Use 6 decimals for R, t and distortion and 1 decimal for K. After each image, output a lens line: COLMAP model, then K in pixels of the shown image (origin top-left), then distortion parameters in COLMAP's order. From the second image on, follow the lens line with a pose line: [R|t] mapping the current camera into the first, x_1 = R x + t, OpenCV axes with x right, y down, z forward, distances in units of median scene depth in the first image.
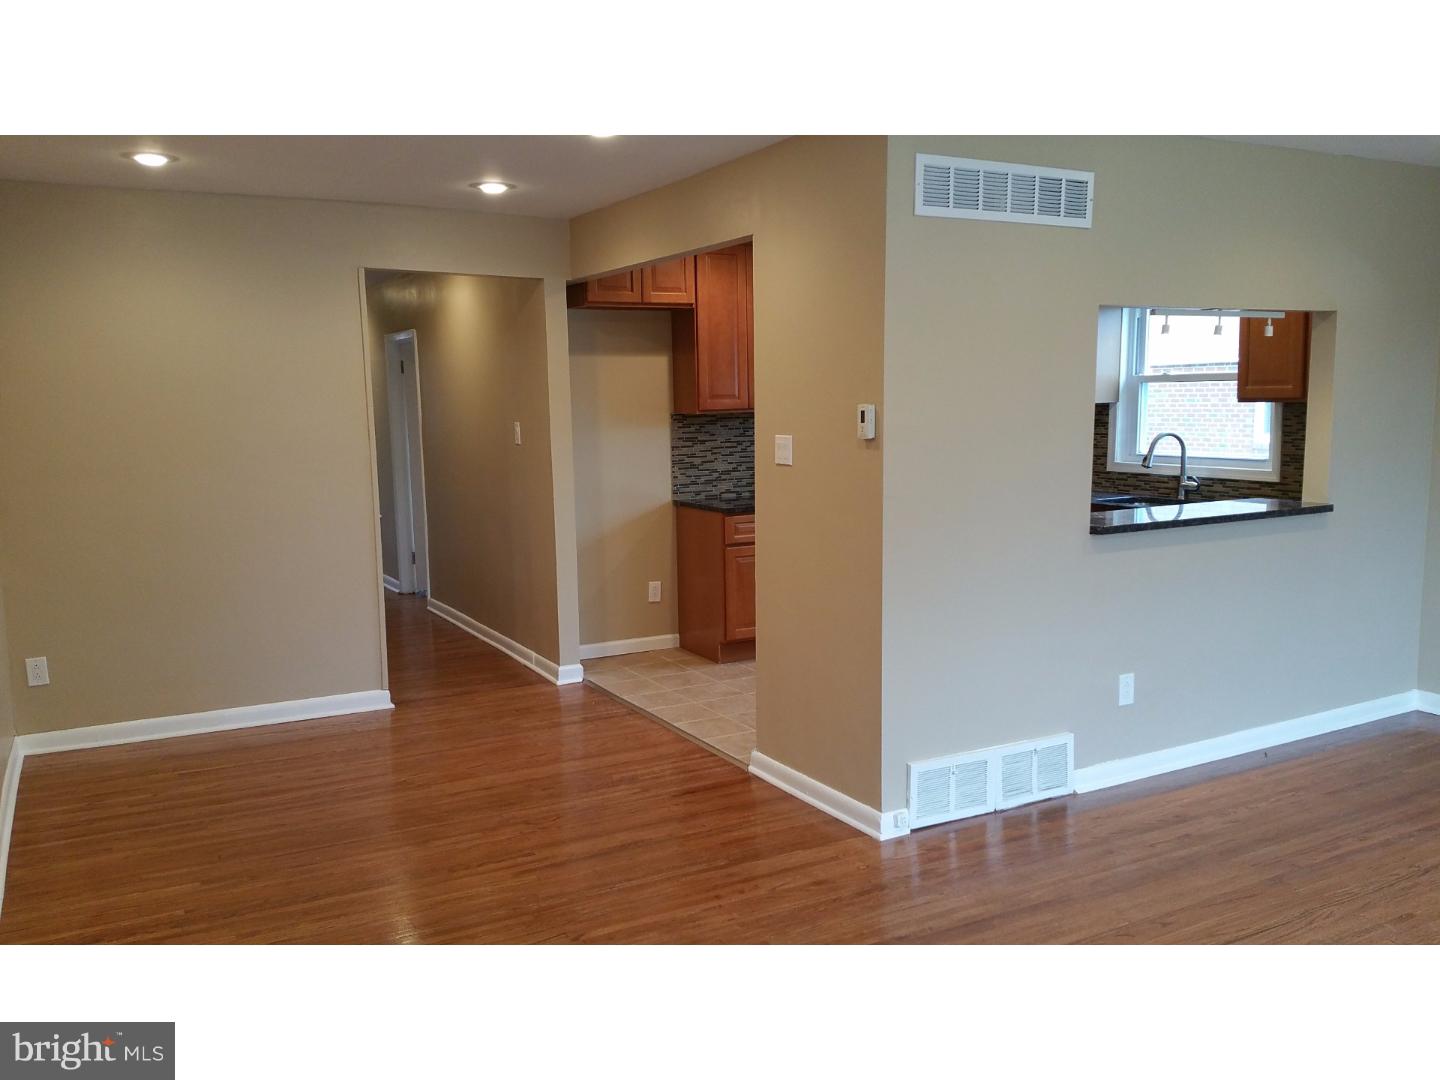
lens RADIAL K [[1178.8, 0, 708.7], [0, 1178.8, 539.7], [0, 0, 1]] dist [0.034642, -0.028815]
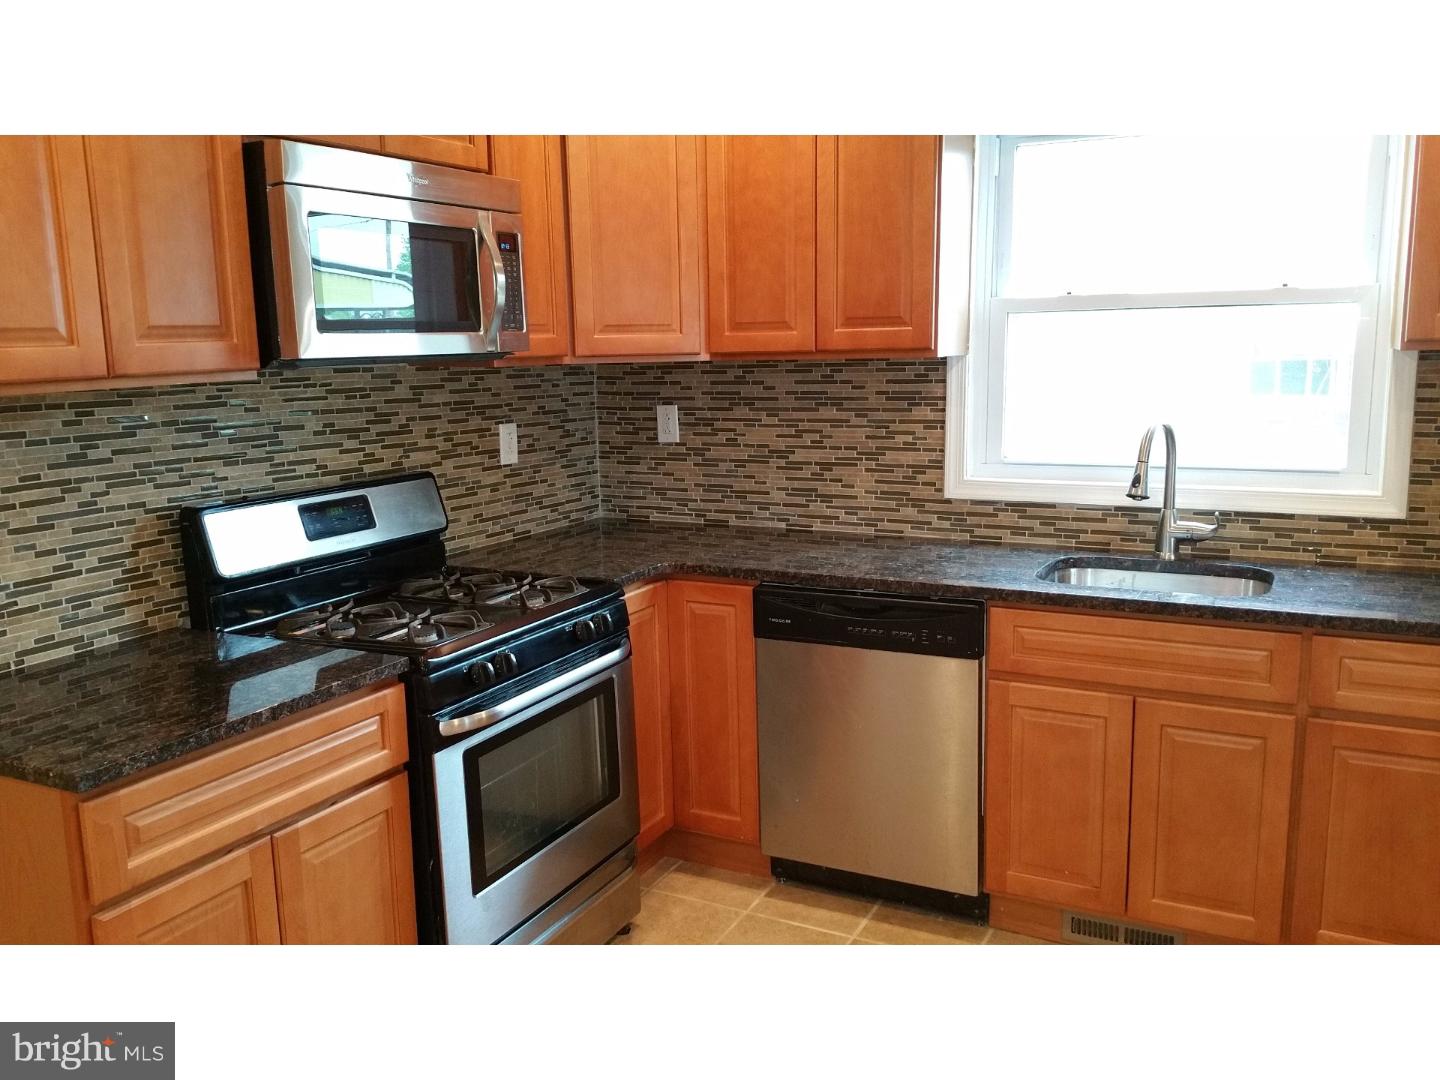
lens RADIAL K [[1178.8, 0, 724.5], [0, 1178.8, 537.7], [0, 0, 1]] dist [0.034642, -0.028815]
pose [[0.823377, -0.089962, 0.560318, -0.009657], [0.073853, 0.995945, 0.051379, -0.074260], [-0.562668, -0.000923, 0.826682, 0.660527]]
